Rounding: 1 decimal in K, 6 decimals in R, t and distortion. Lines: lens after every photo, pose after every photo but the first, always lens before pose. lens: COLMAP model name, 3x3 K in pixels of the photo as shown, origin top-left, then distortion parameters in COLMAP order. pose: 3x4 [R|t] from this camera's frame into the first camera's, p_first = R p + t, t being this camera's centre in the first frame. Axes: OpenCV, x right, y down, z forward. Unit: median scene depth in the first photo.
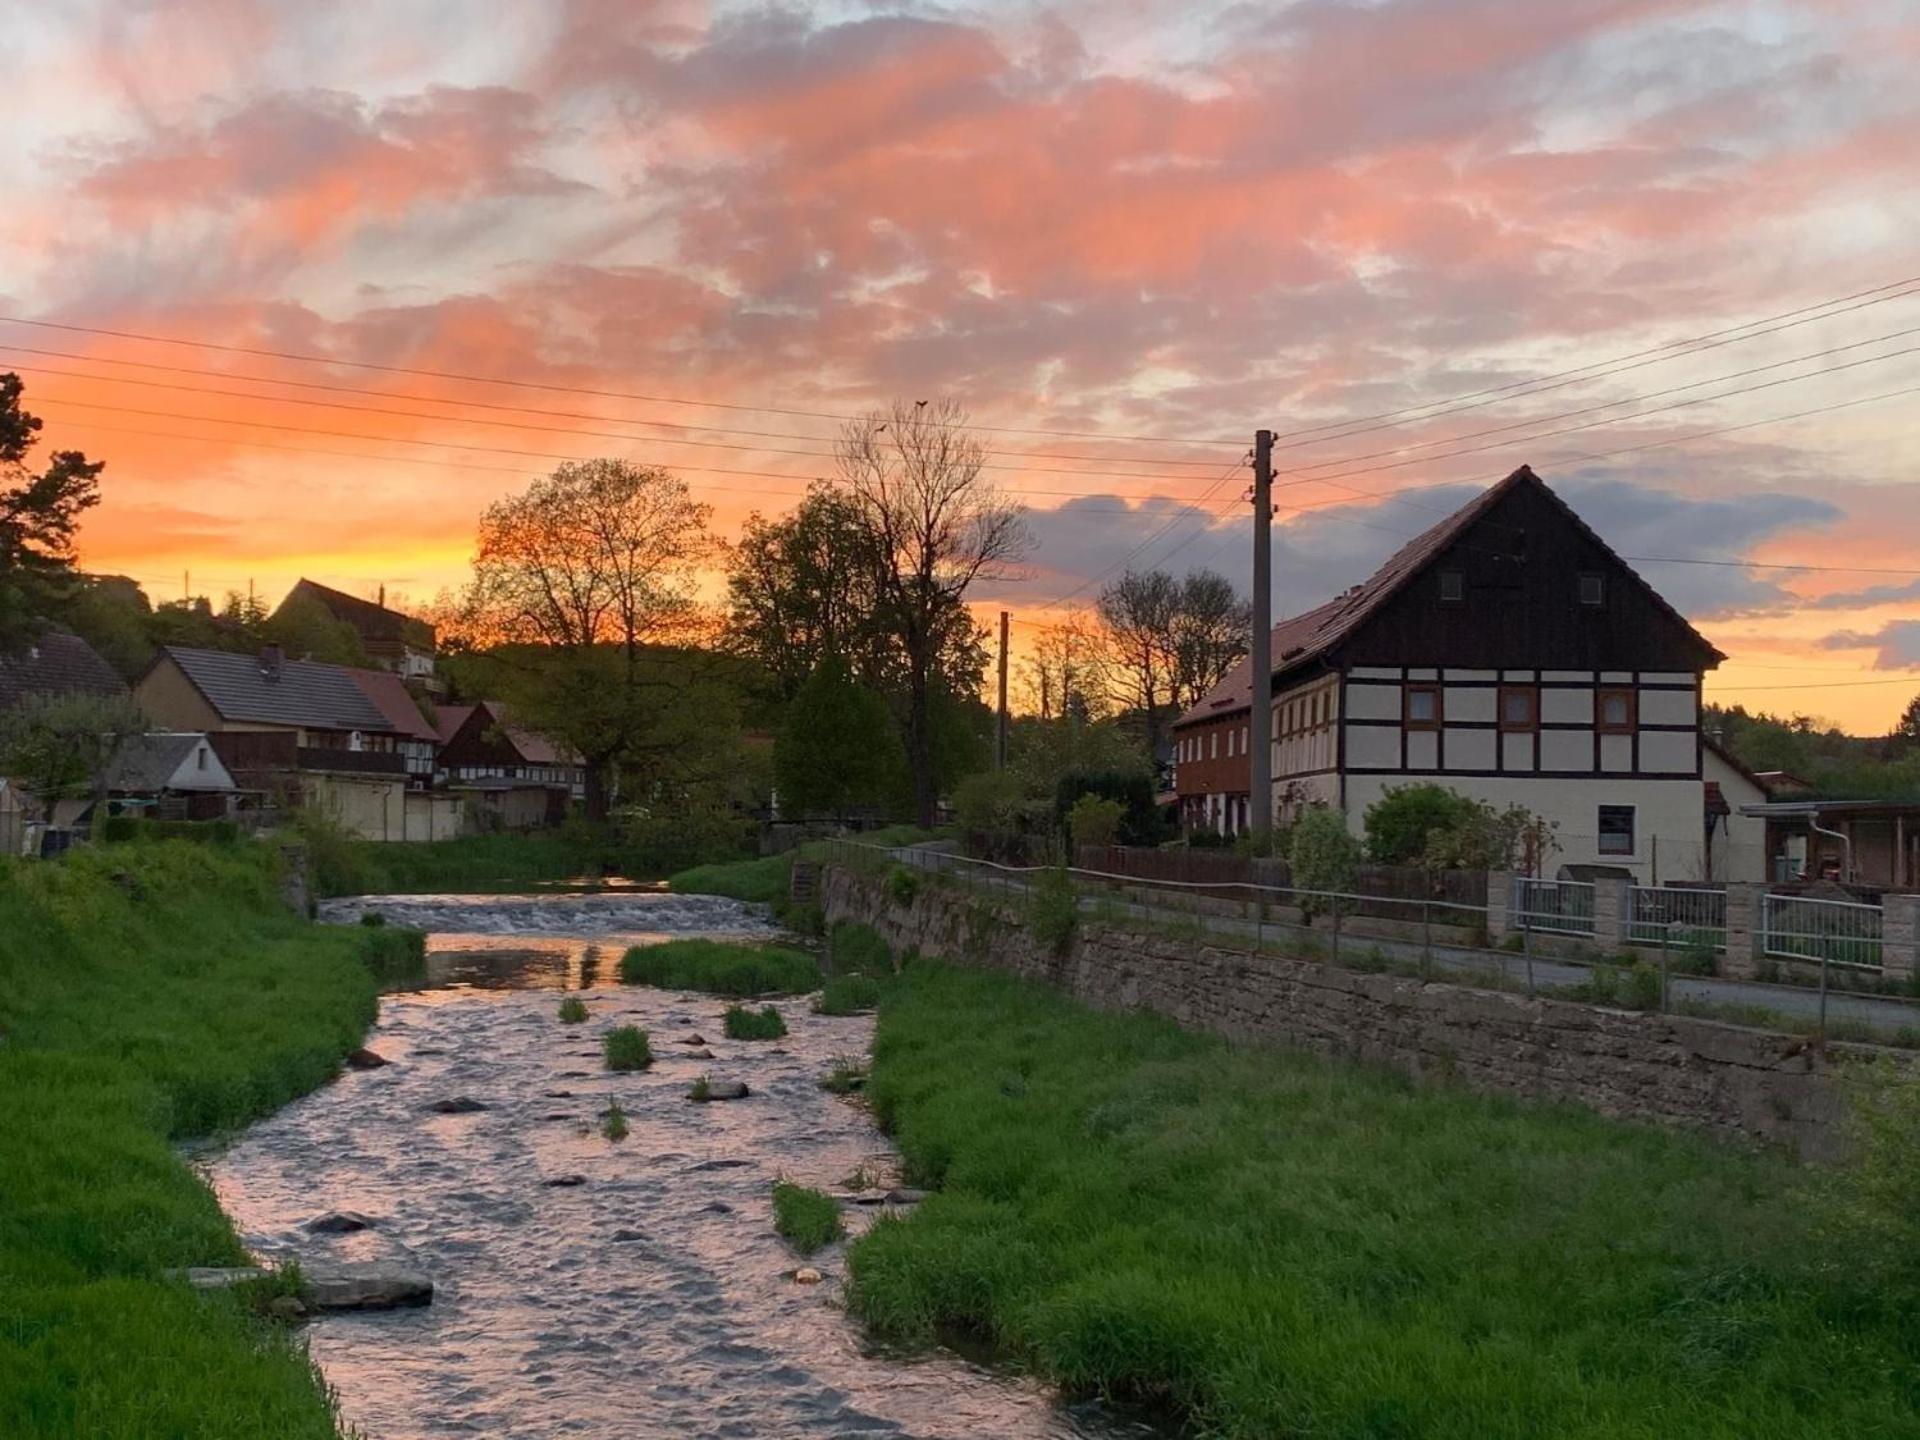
lens RADIAL K [[2468.5, 0, 959.5], [0, 2468.5, 613.1], [0, 0, 1]] dist [0.148688, -0.009405]
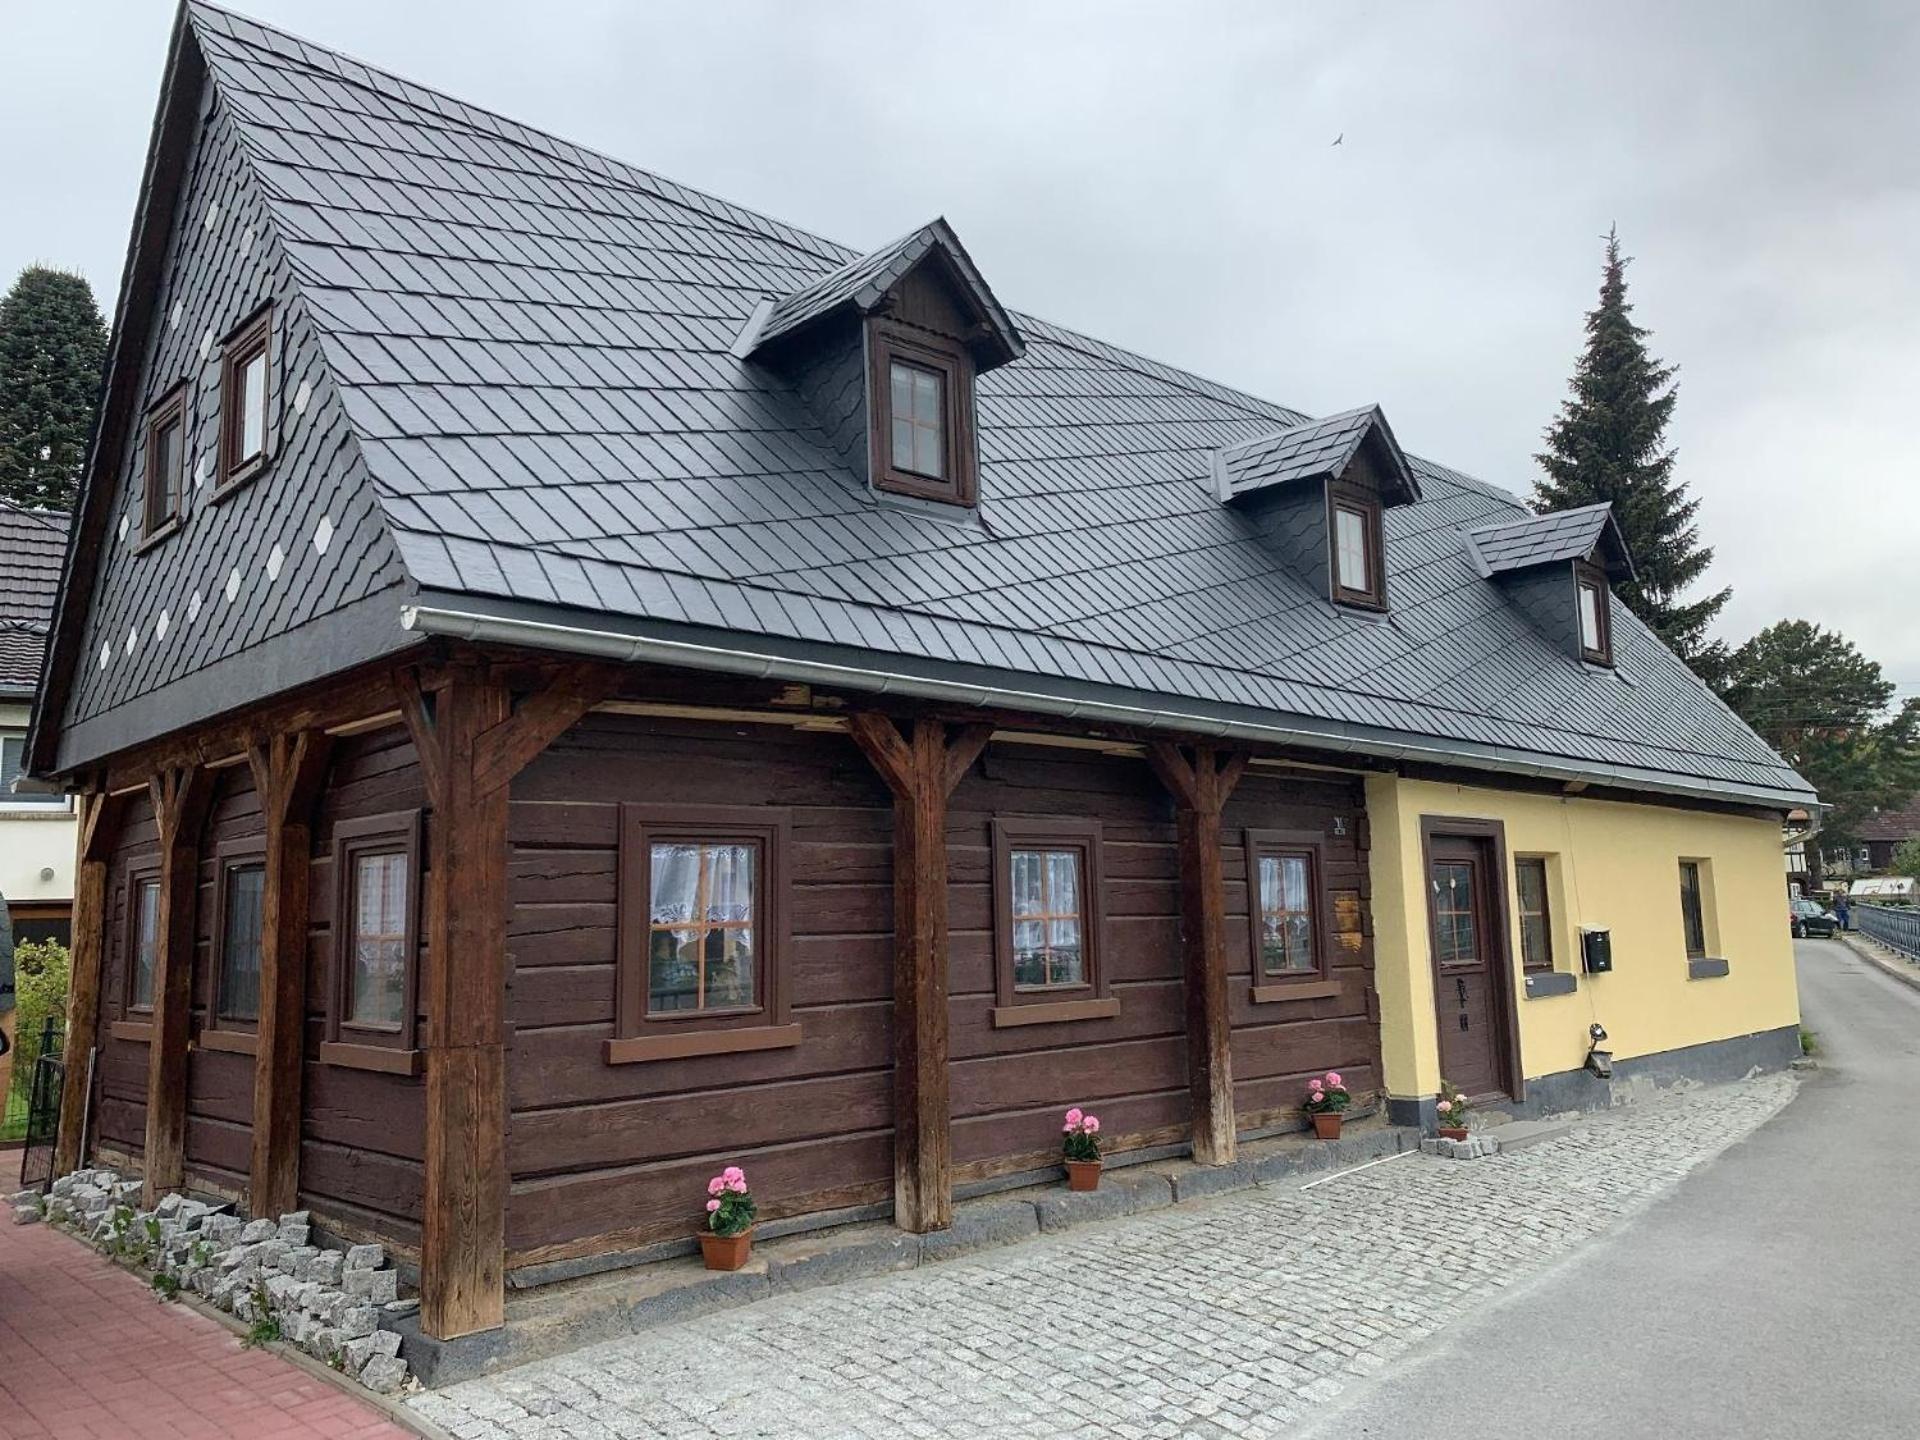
lens RADIAL K [[1460.5, 0, 960.0], [0, 1460.5, 720.0], [0, 0, 1]] dist [0.036896, -0.039916]
pose [[0.611678, -0.131605, -0.780083, 0.031851], [0.096943, 0.991104, -0.091190, -0.009023], [0.785144, -0.019845, 0.618995, -0.115993]]
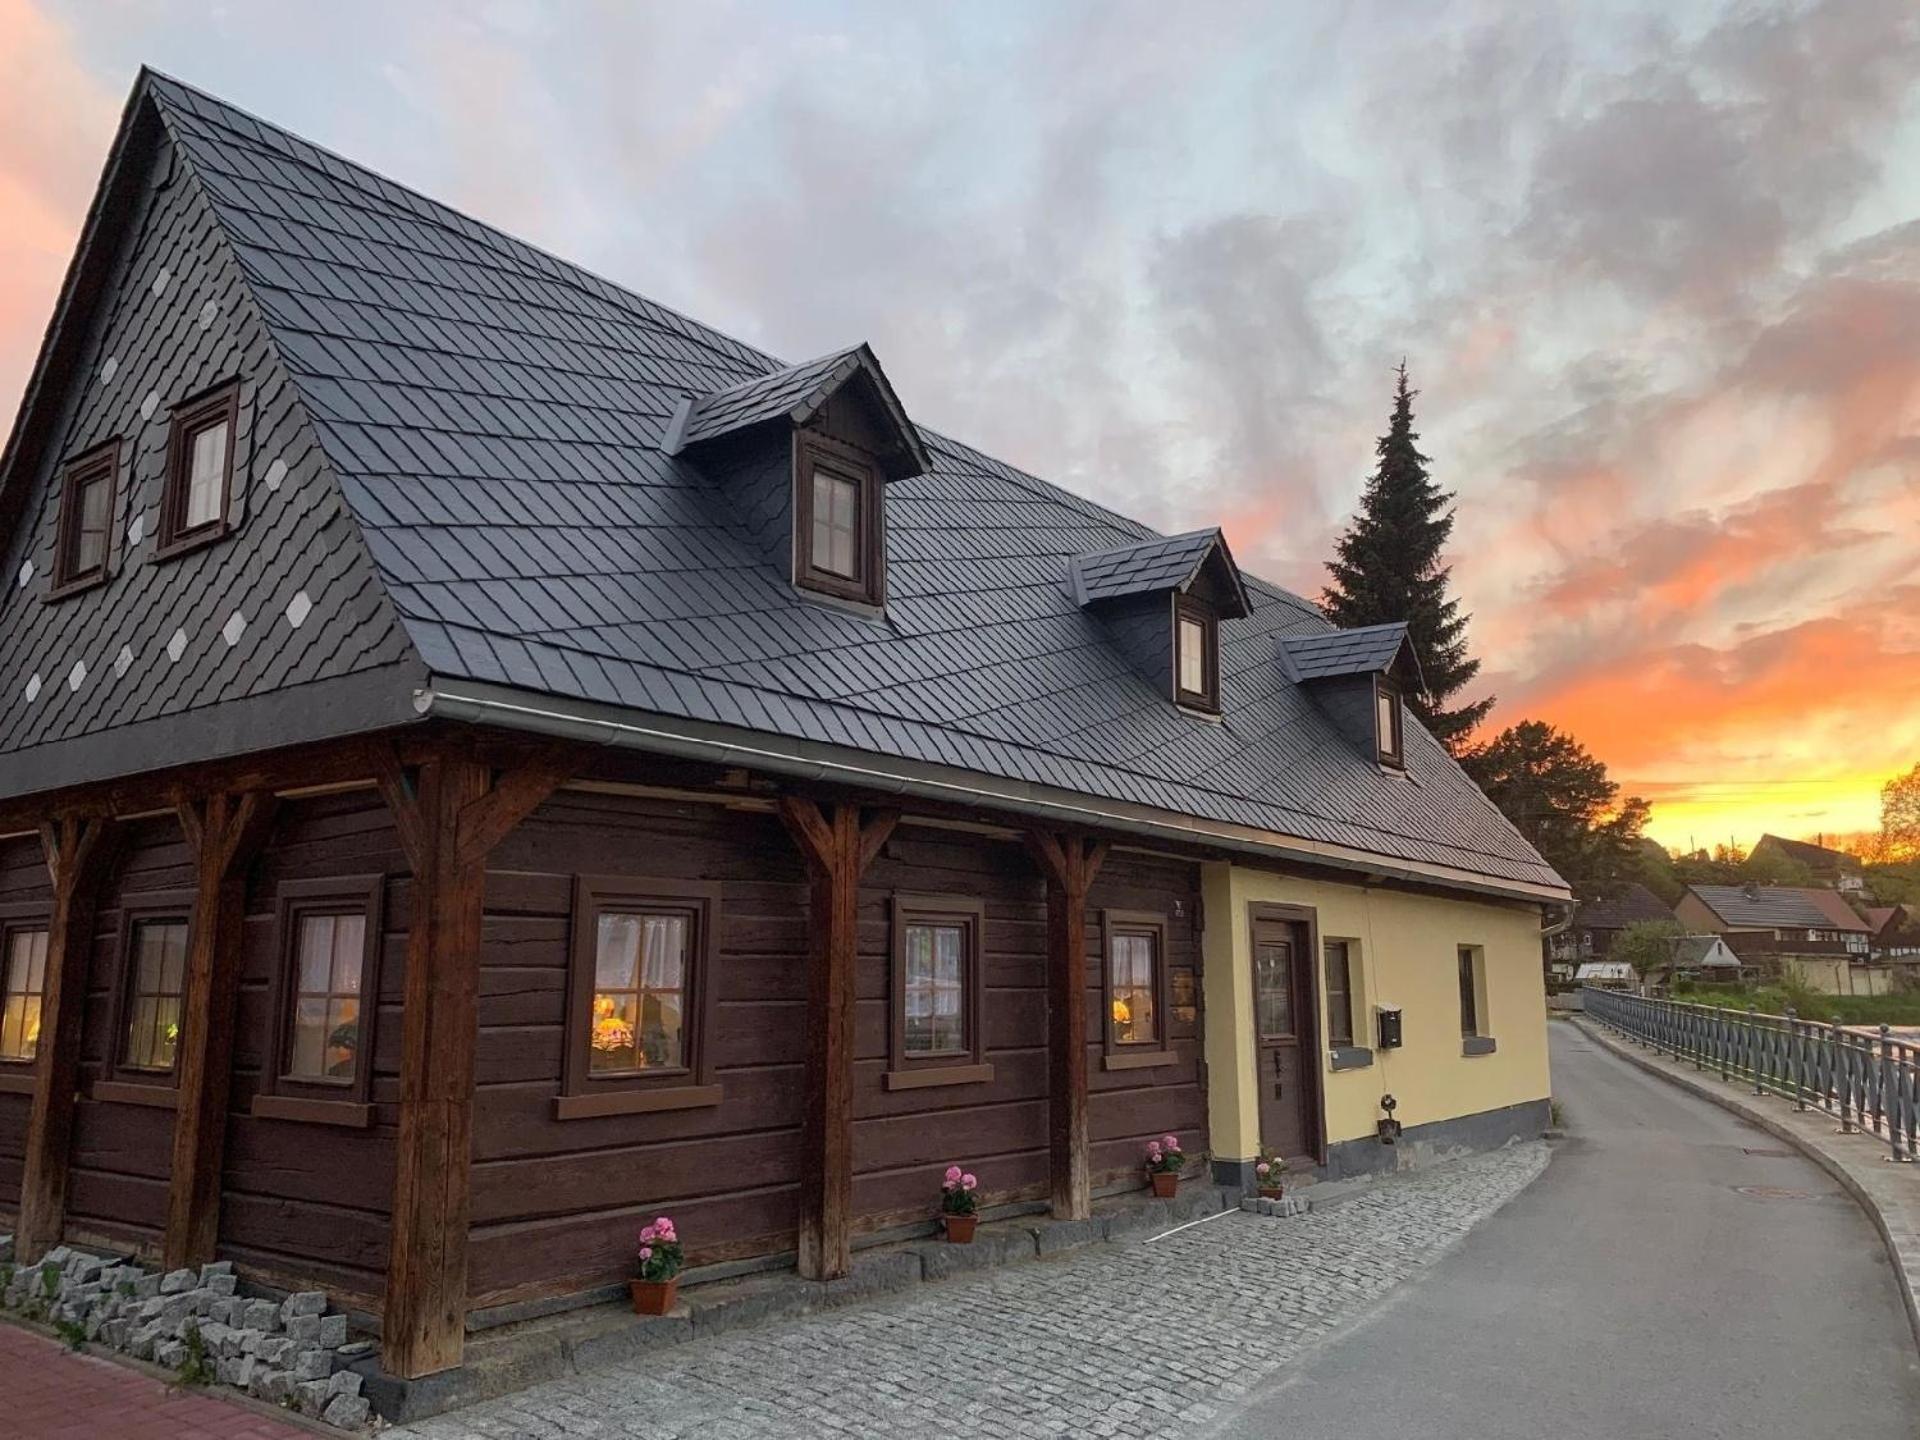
lens RADIAL K [[1464.3, 0, 959.3], [0, 1464.3, 721.8], [0, 0, 1]] dist [0.044008, -0.056485]
pose [[0.724808, -0.129270, -0.676714, 0.032435], [0.065388, 0.990713, -0.119217, -0.009683], [0.685841, 0.042161, 0.726530, -0.120968]]
